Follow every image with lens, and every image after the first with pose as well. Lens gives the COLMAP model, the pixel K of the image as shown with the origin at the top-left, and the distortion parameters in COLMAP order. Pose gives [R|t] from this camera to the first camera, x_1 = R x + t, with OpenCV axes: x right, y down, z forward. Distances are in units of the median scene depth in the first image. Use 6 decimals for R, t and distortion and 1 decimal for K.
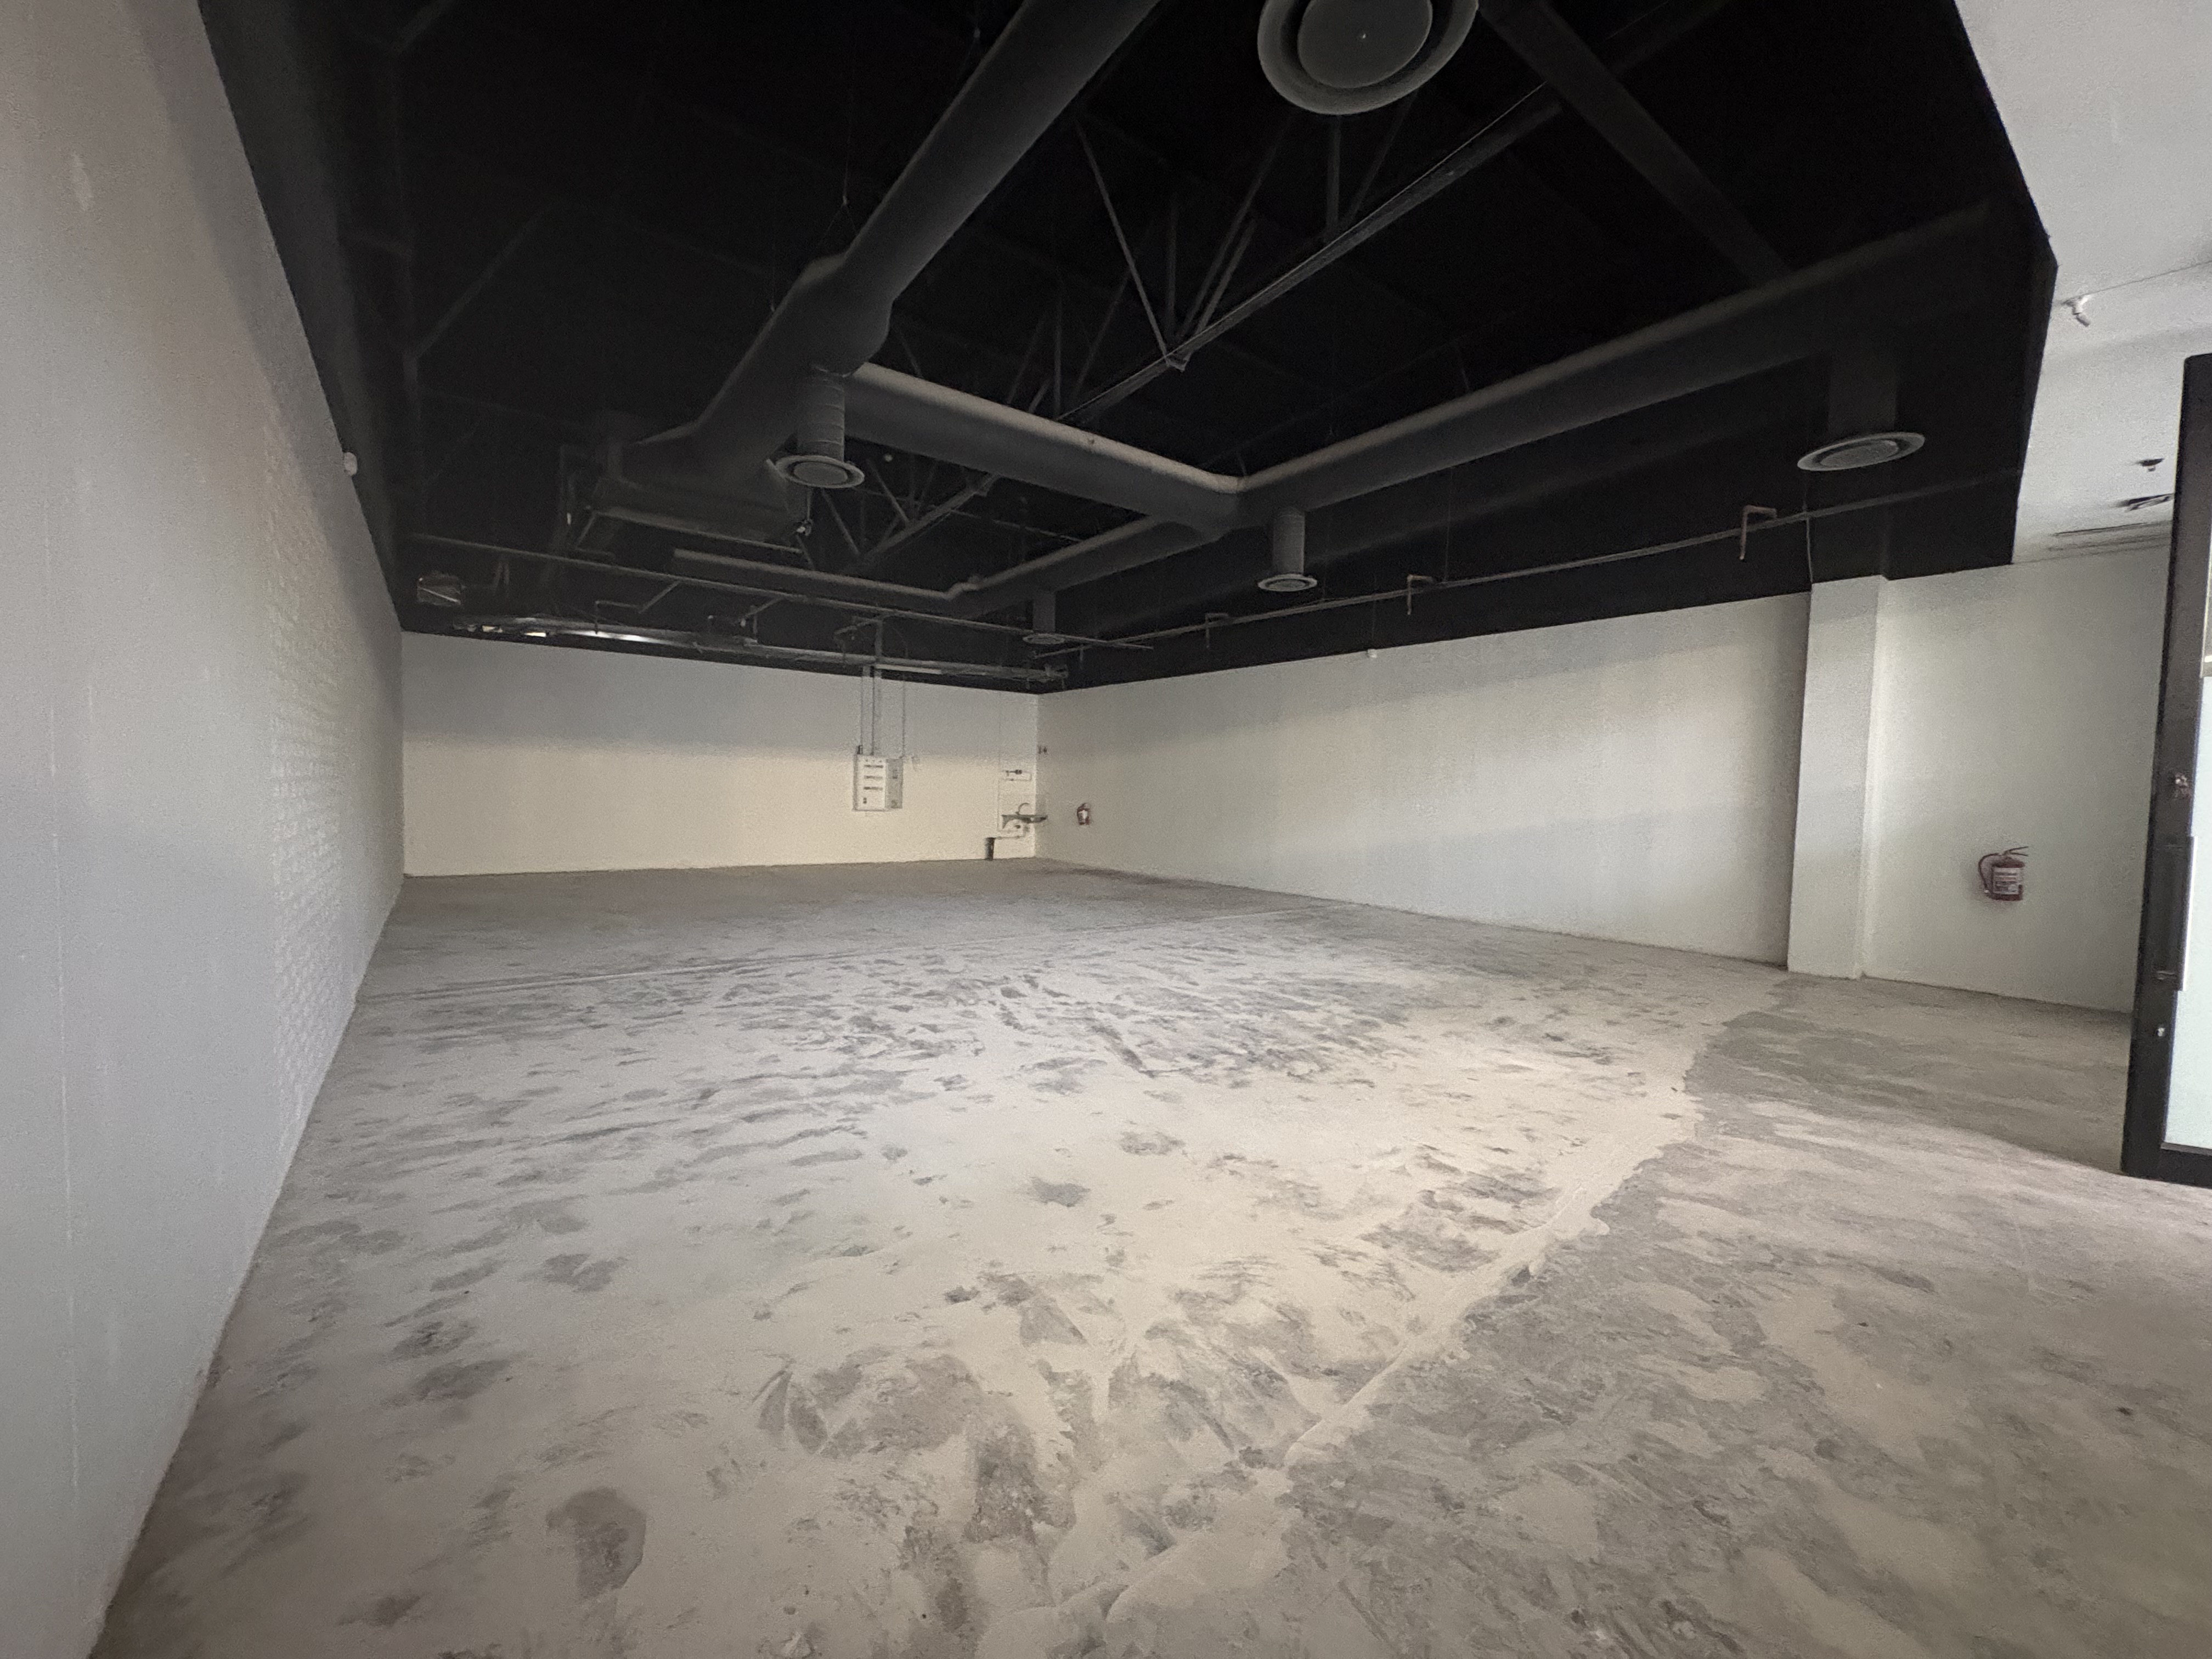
lens RADIAL K [[881.4, 0, 1106.0], [0, 881.4, 829.5], [0, 0, 1]] dist [0.001562, 0.000019]
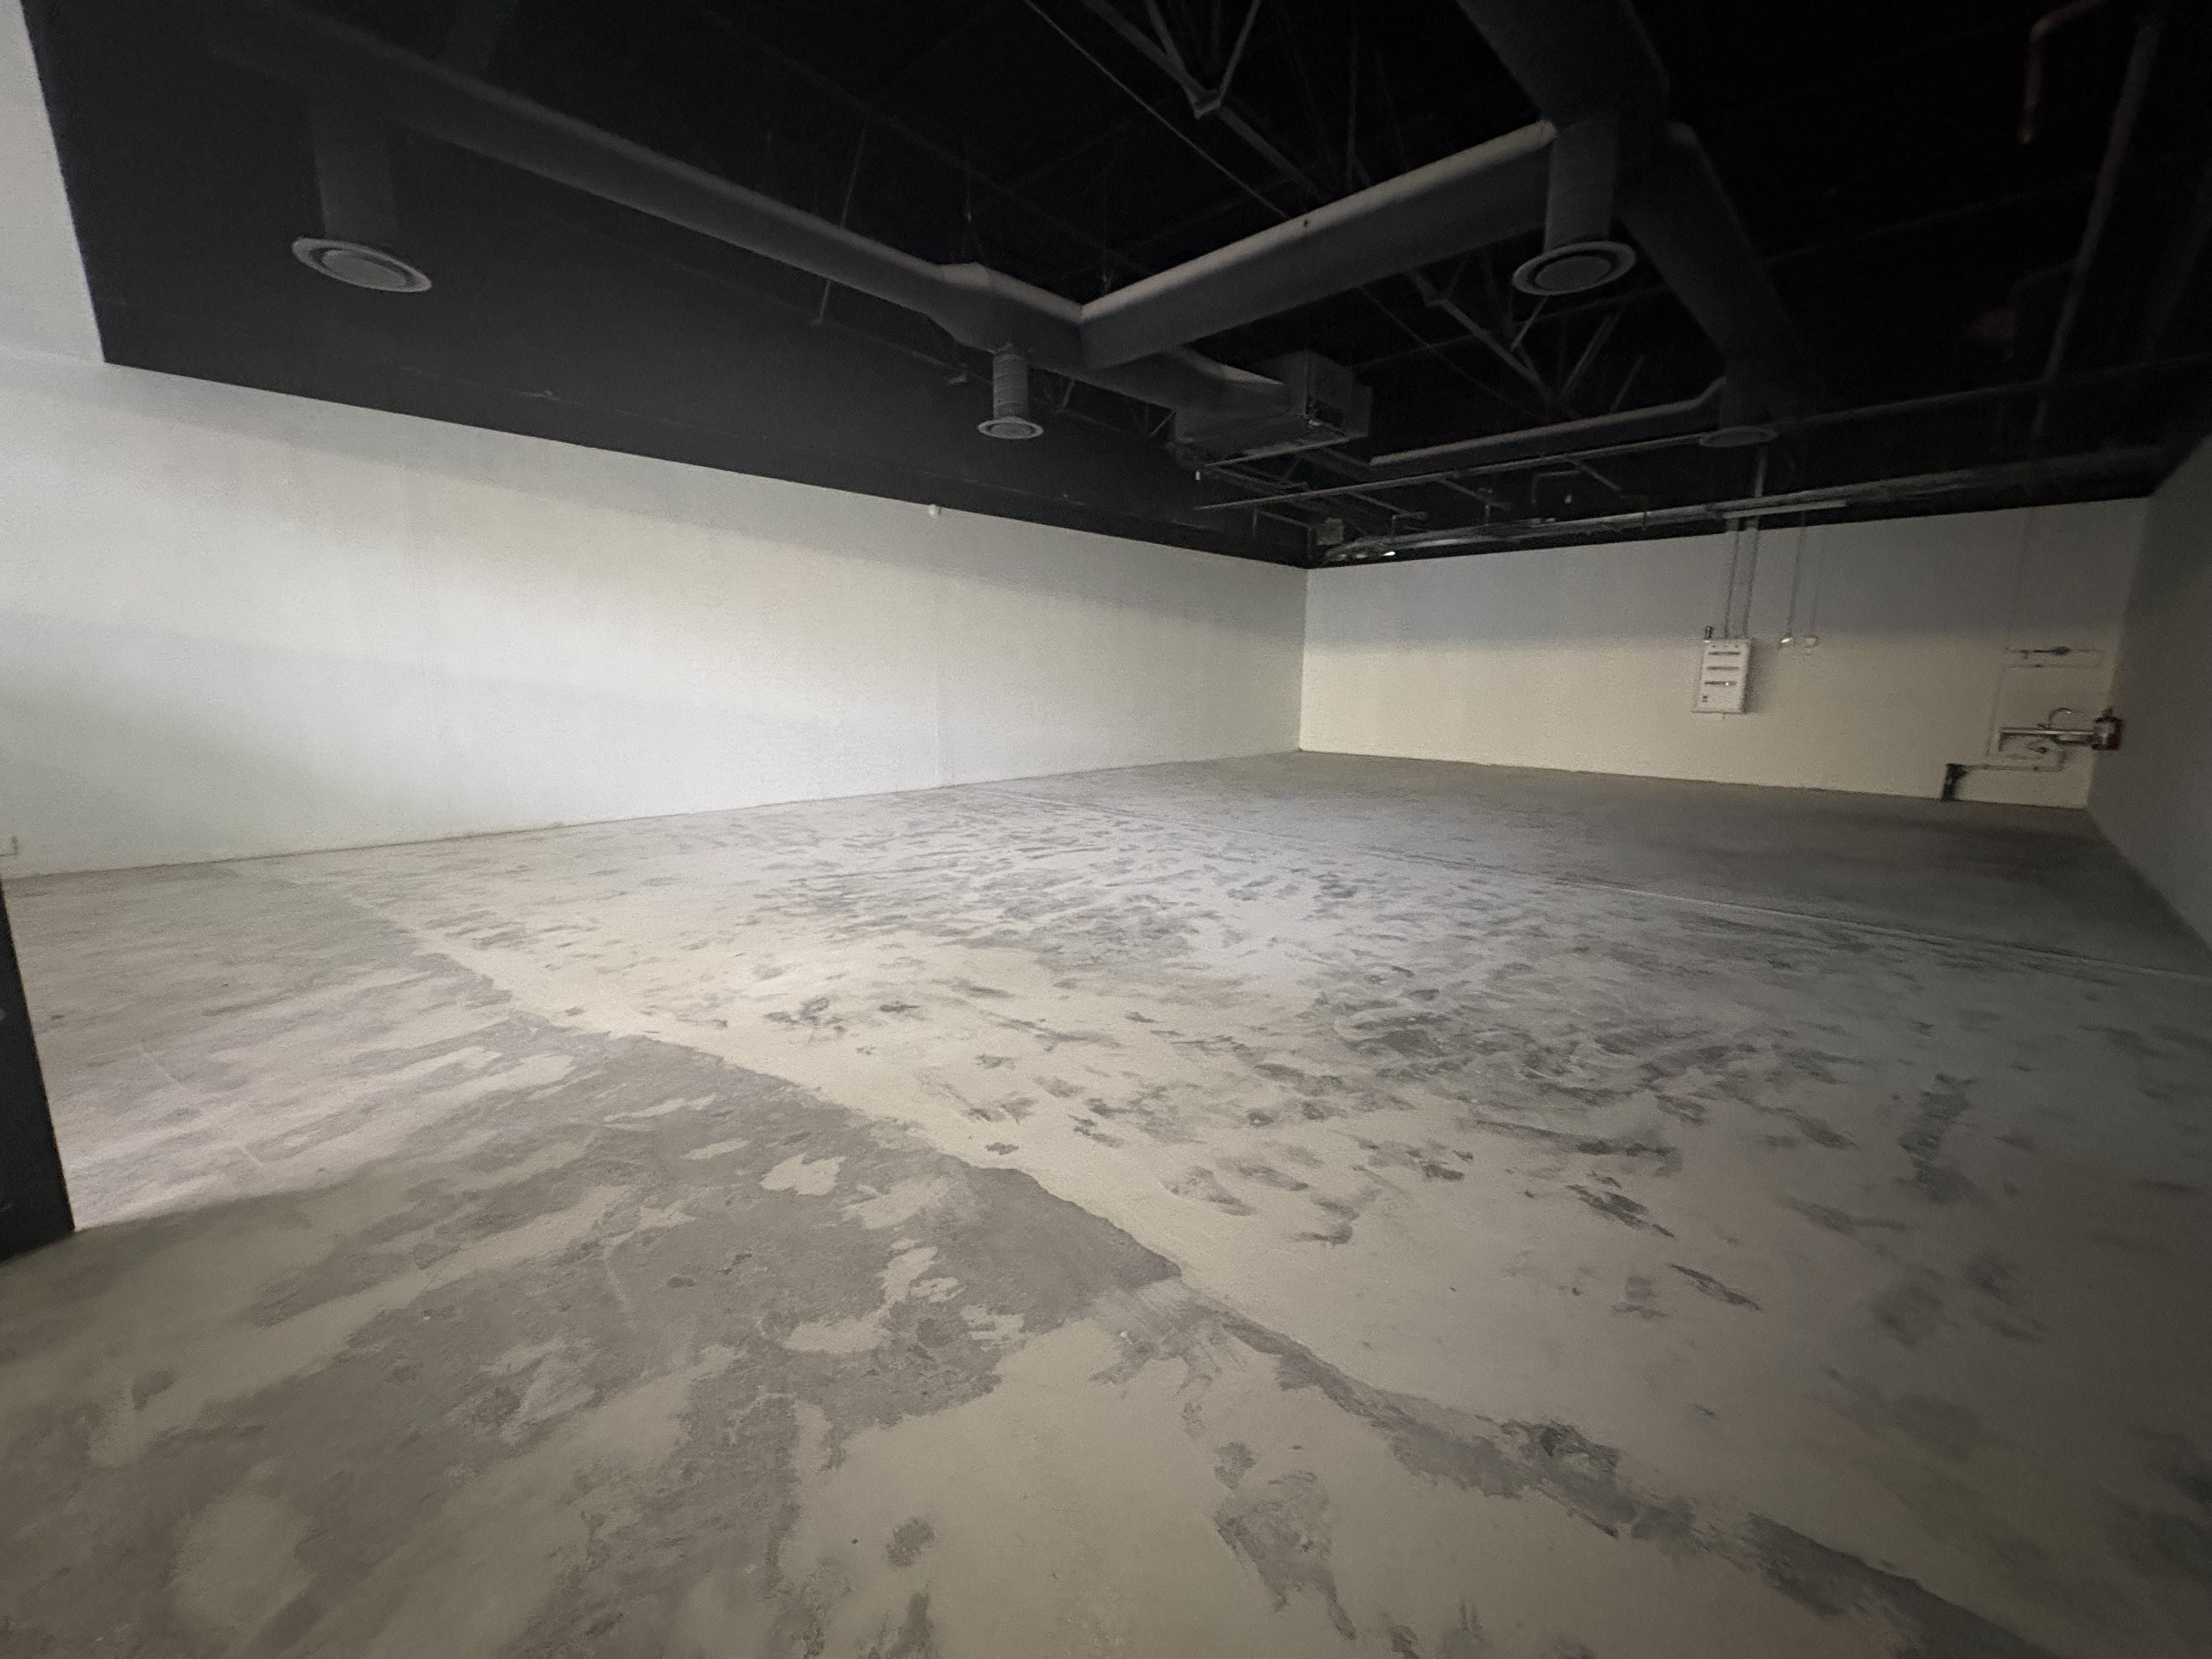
lens RADIAL K [[881.4, 0, 1106.0], [0, 881.4, 829.5], [0, 0, 1]] dist [0.001562, 0.000019]
pose [[0.155432, 0.148537, -0.976615, 1.278469], [-0.051342, 0.988509, 0.142175, -0.009867], [0.986511, 0.028043, 0.161272, 1.125648]]
